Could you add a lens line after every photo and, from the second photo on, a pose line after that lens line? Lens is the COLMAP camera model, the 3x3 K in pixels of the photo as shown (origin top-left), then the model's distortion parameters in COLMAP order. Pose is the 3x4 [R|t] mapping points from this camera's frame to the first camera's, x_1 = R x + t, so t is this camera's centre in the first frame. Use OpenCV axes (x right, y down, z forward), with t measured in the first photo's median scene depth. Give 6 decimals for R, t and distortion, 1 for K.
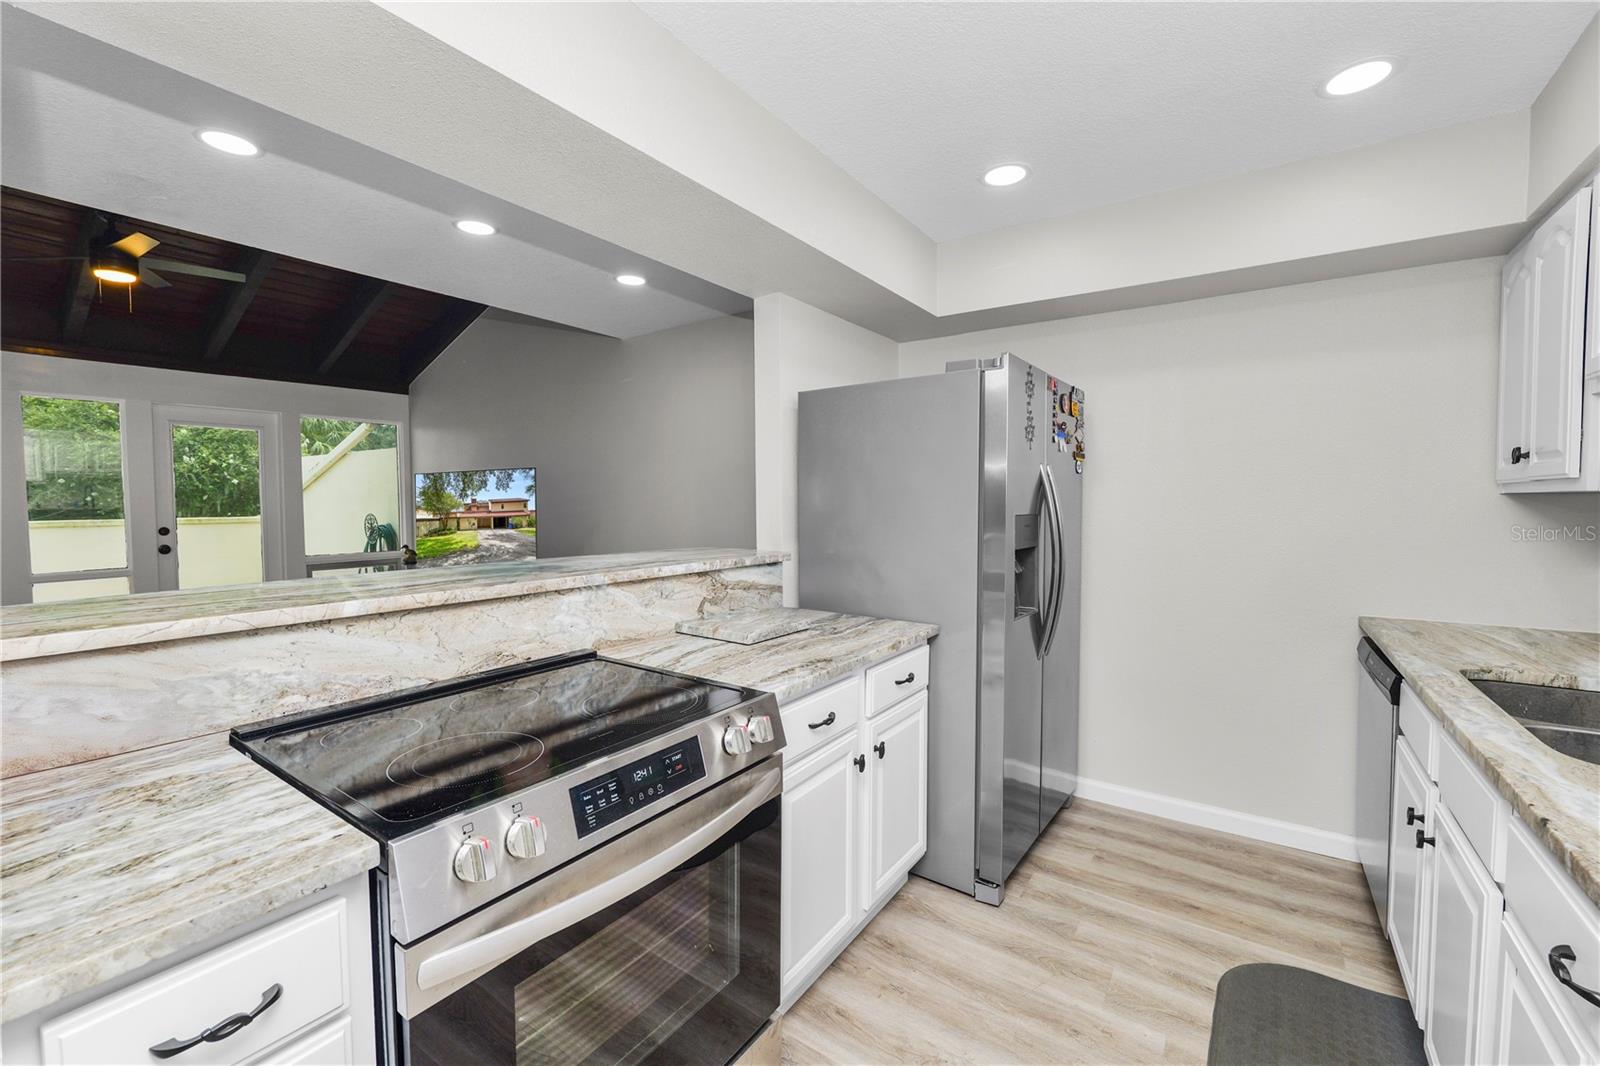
lens RADIAL K [[652.0, 0, 798.8], [0, 652.0, 528.4], [0, 0, 1]] dist [-0.011214, 0.000504]
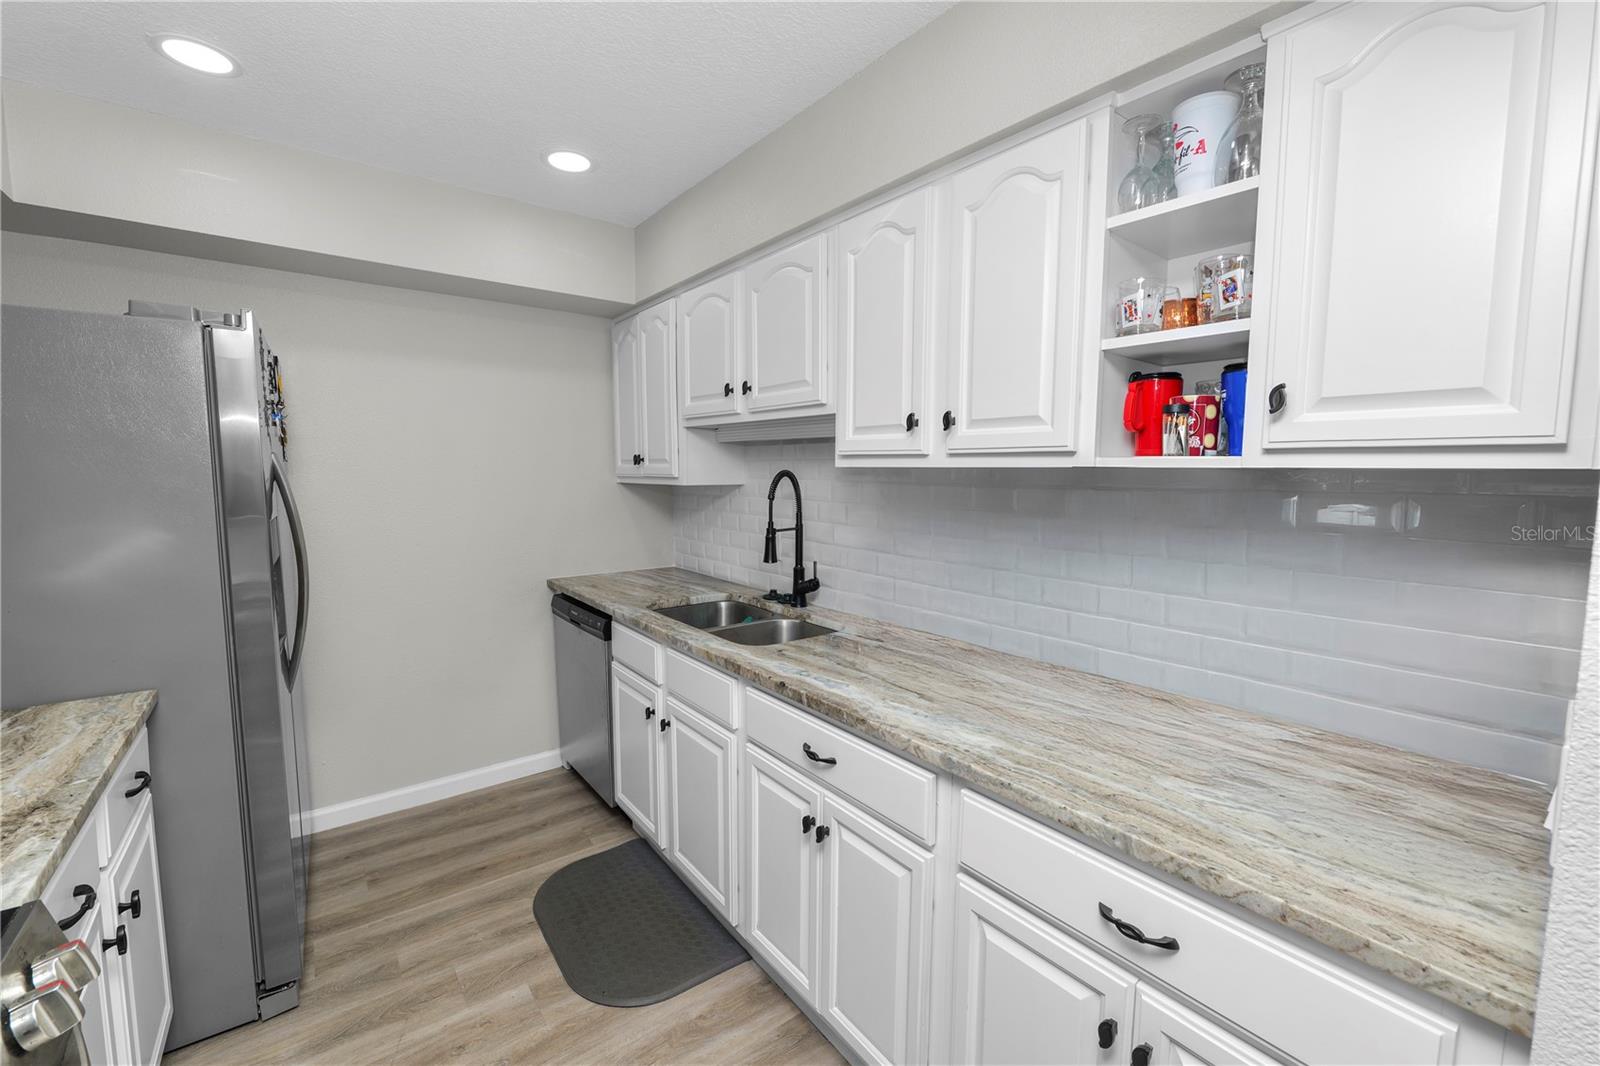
lens RADIAL K [[652.3, 0, 792.6], [0, 652.3, 525.6], [0, 0, 1]] dist [-0.011518, 0.000069]
pose [[0.304254, -0.078335, 0.949365, -0.255789], [0.036454, 0.996841, 0.070569, -0.055348], [-0.951893, 0.013137, 0.306149, 0.187468]]
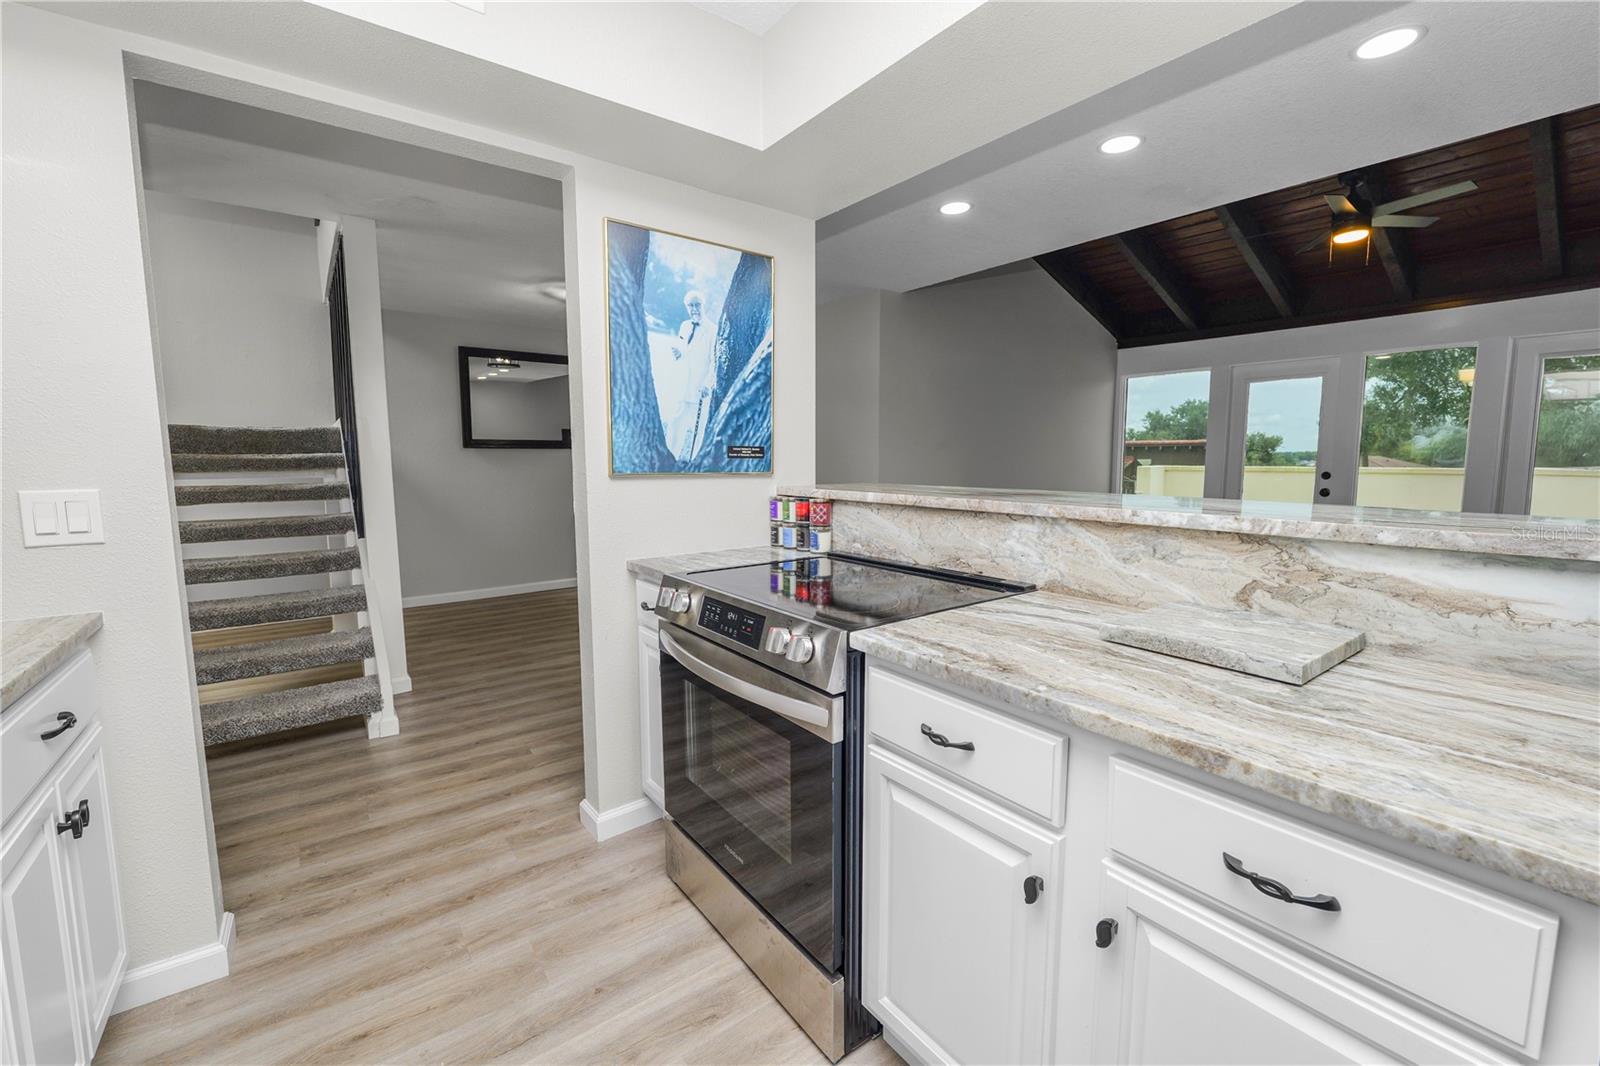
lens RADIAL K [[647.5, 0, 801.5], [0, 647.5, 528.0], [0, 0, 1]] dist [-0.010560, 0.000047]
pose [[-0.303166, 0.106532, -0.946964, 0.616491], [-0.039789, 0.991450, 0.124274, 0.005804], [0.952107, 0.075355, -0.296335, 0.935765]]
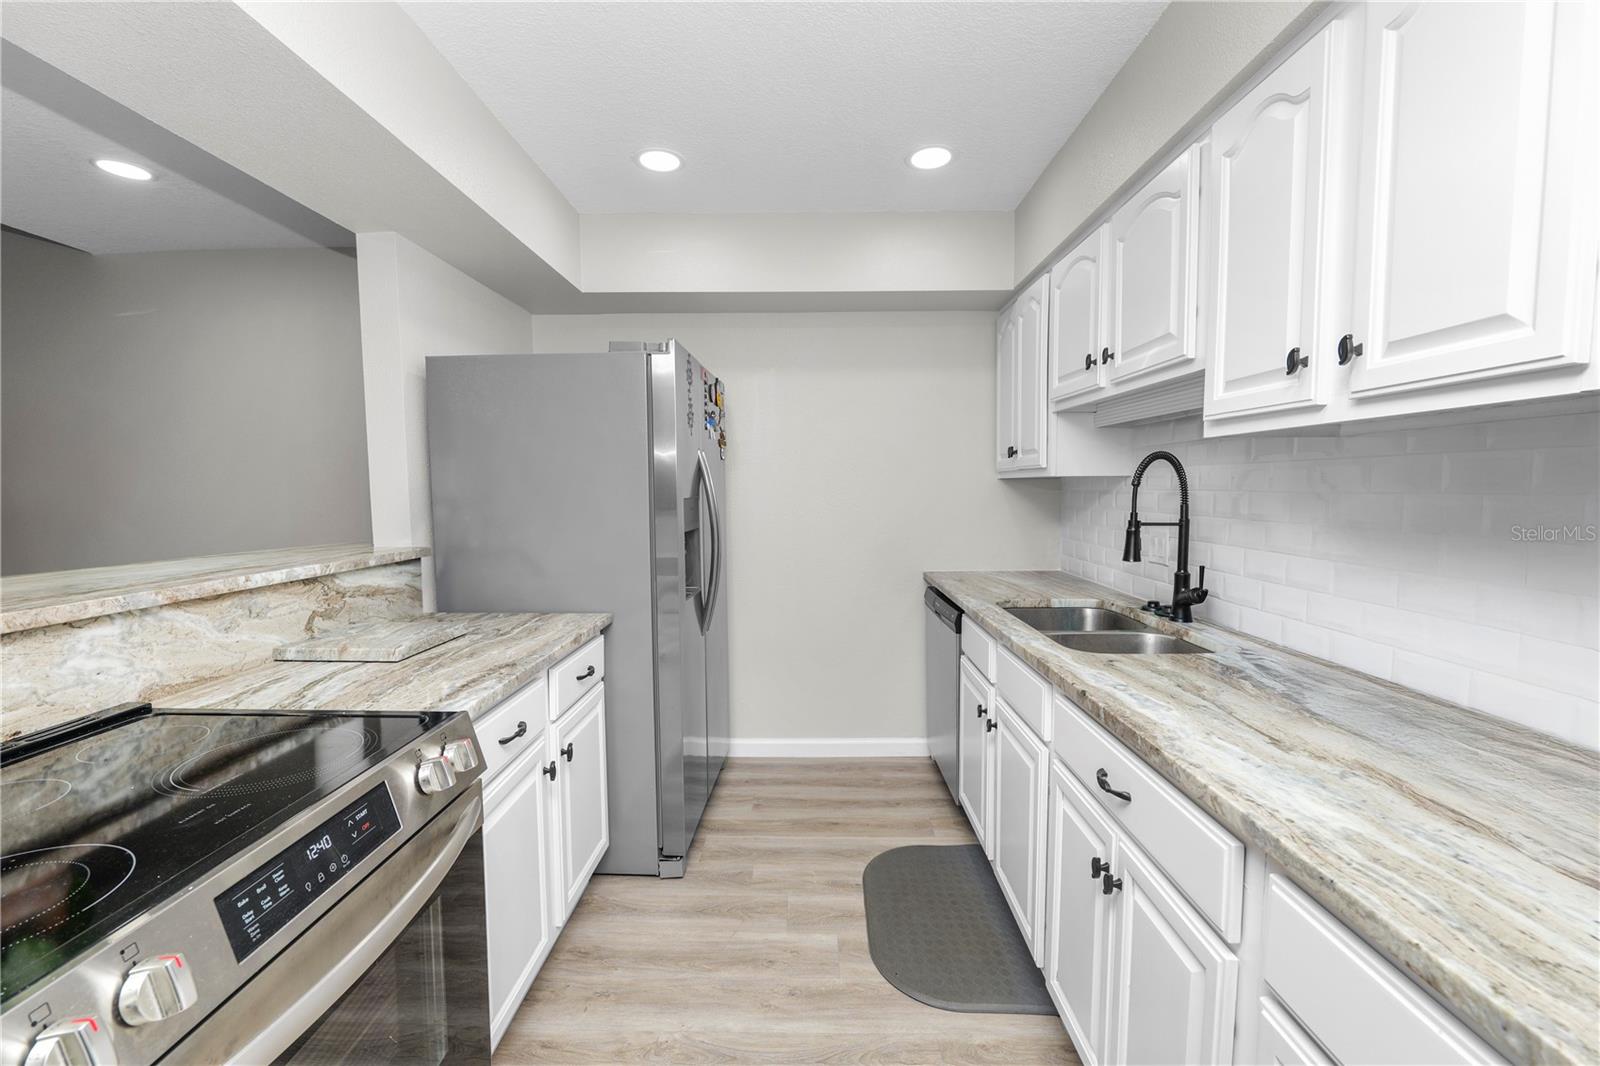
lens RADIAL K [[652.9, 0, 797.9], [0, 652.9, 530.1], [0, 0, 1]] dist [-0.011496, 0.000806]
pose [[0.829511, -0.040839, 0.556995, -0.111408], [0.028586, 0.999120, 0.030683, 0.003441], [-0.557759, -0.009529, 0.829949, 0.048250]]
